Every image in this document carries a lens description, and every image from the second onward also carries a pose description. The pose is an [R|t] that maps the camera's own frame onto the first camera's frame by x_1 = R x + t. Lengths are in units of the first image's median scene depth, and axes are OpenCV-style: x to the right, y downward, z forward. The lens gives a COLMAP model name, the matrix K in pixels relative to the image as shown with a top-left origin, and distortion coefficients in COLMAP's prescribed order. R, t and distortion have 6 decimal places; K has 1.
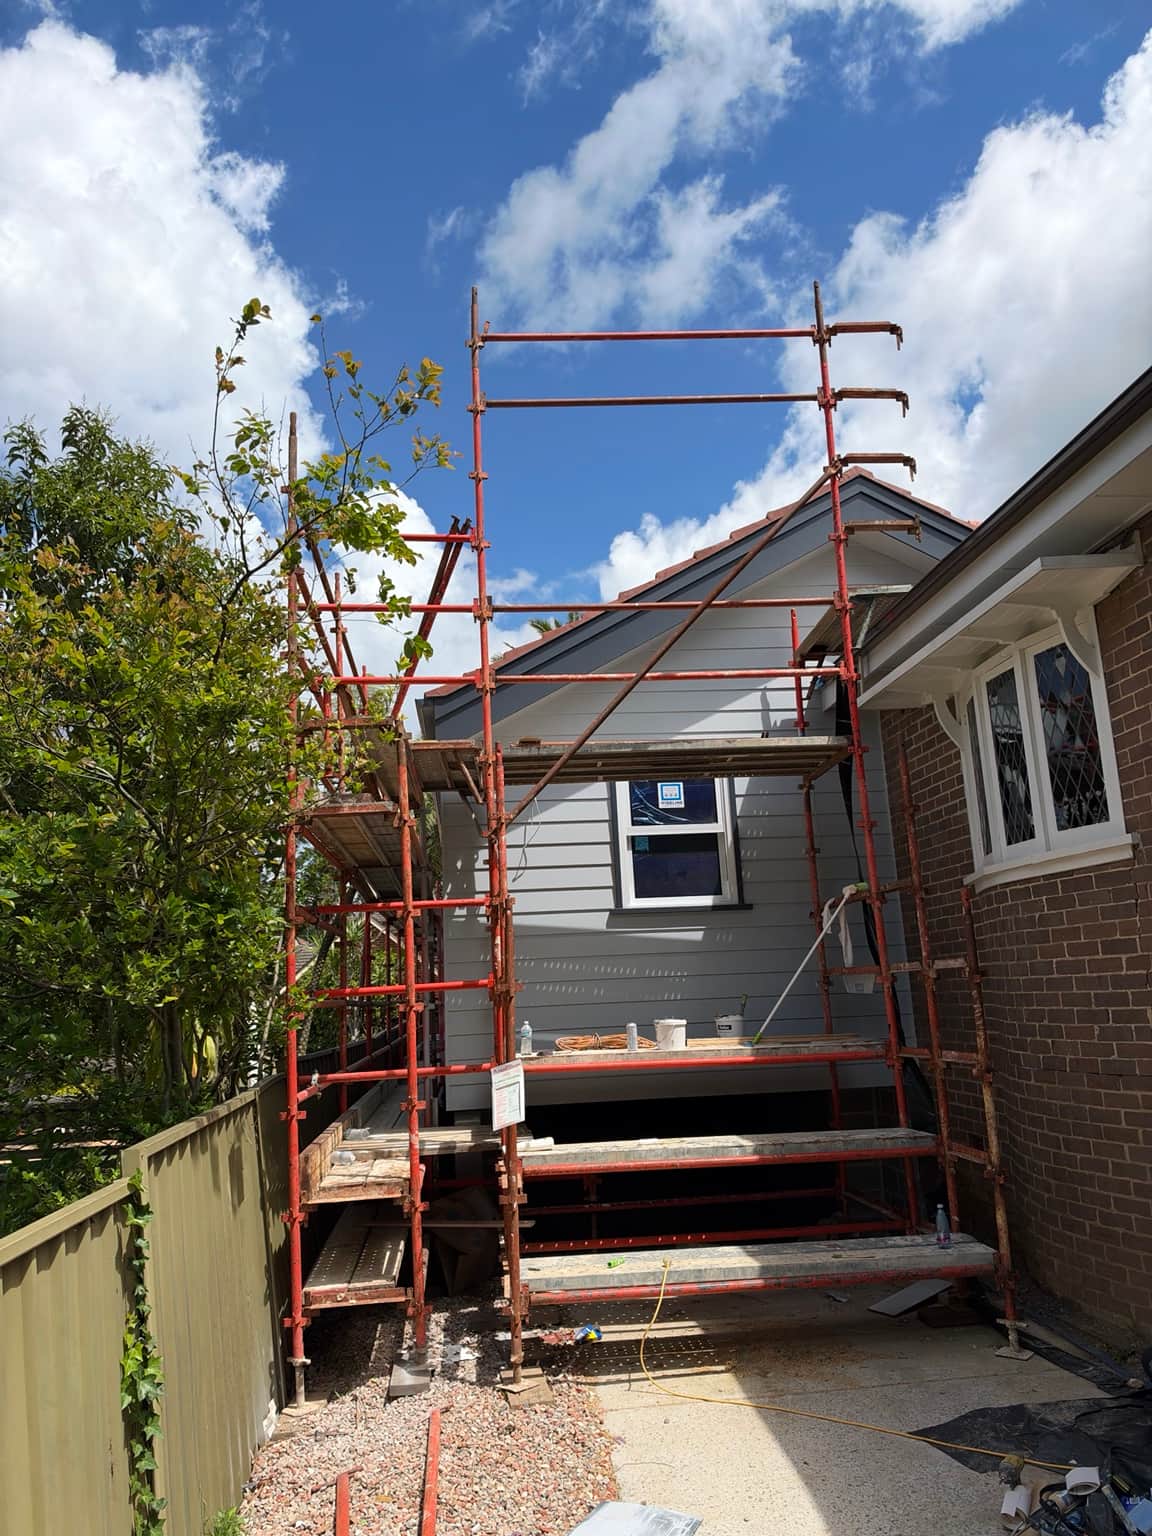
lens RADIAL K [[1114.0, 0, 576.0], [0, 1114.0, 768.0], [0, 0, 1]] dist [0.010991, -0.031522]
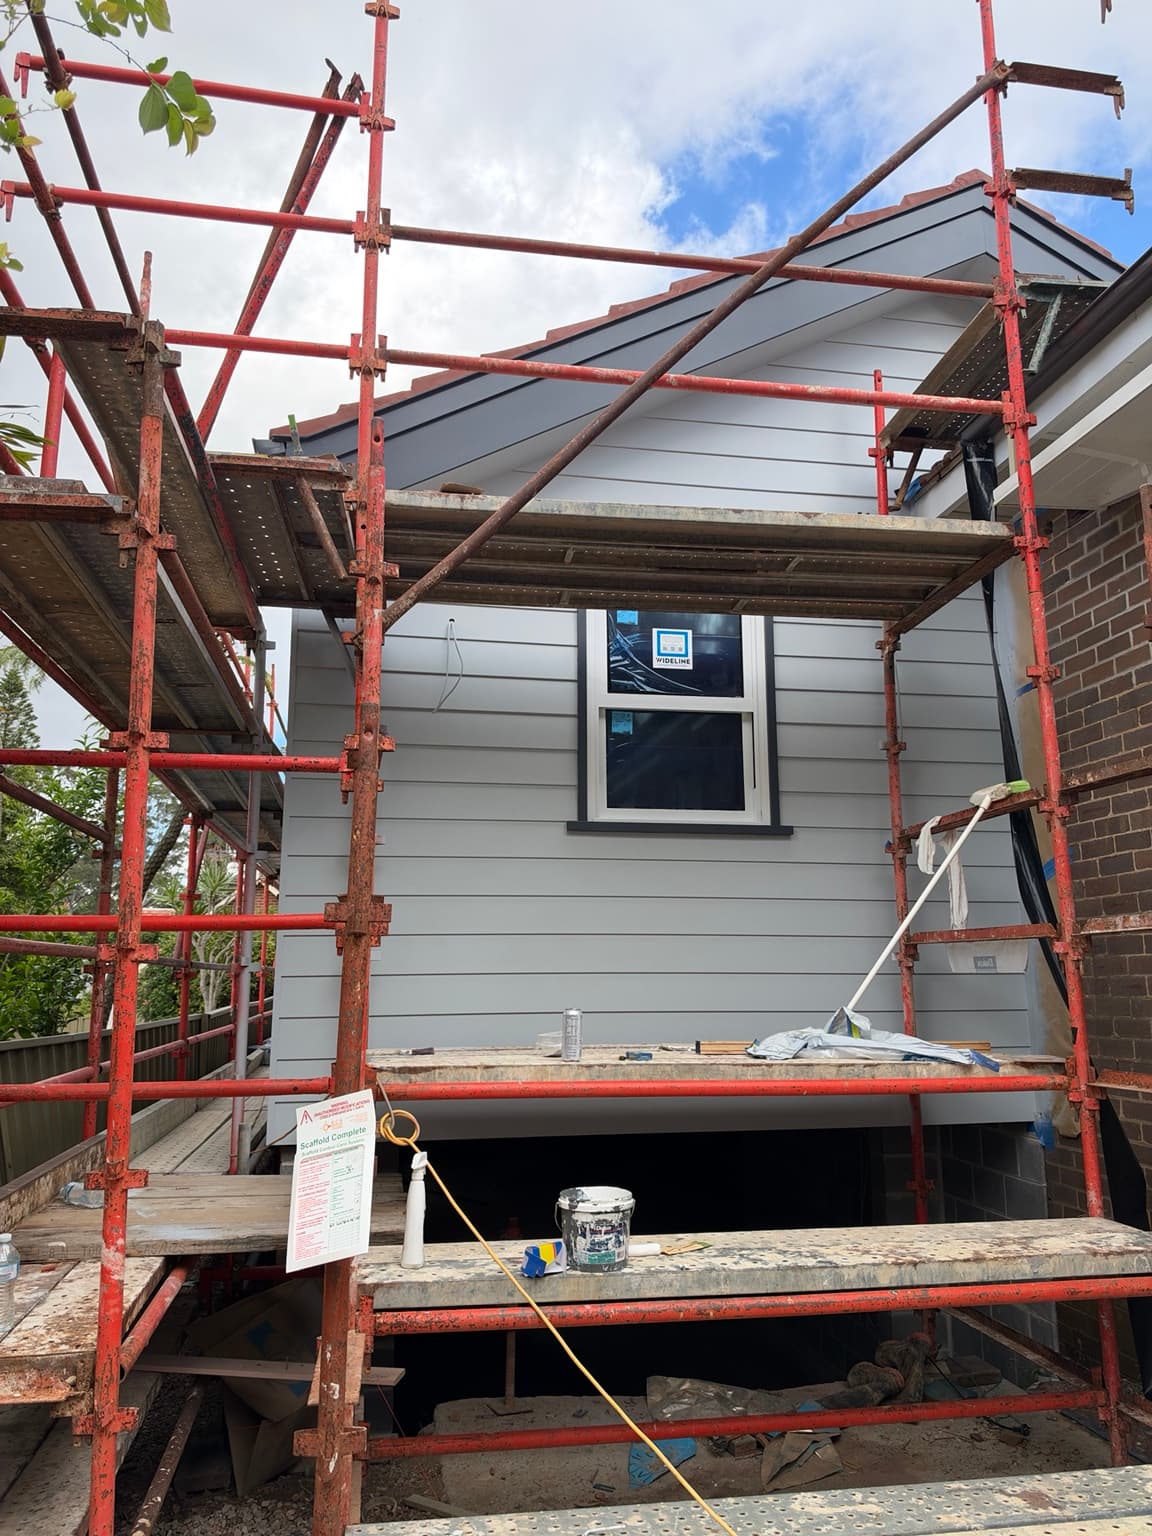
lens RADIAL K [[1114.0, 0, 576.0], [0, 1114.0, 768.0], [0, 0, 1]] dist [0.010991, -0.031522]
pose [[0.996421, 0.055163, 0.064054, -0.005767], [-0.055881, 0.998393, 0.009469, 0.095457], [-0.063429, -0.013014, 0.997901, 0.406871]]
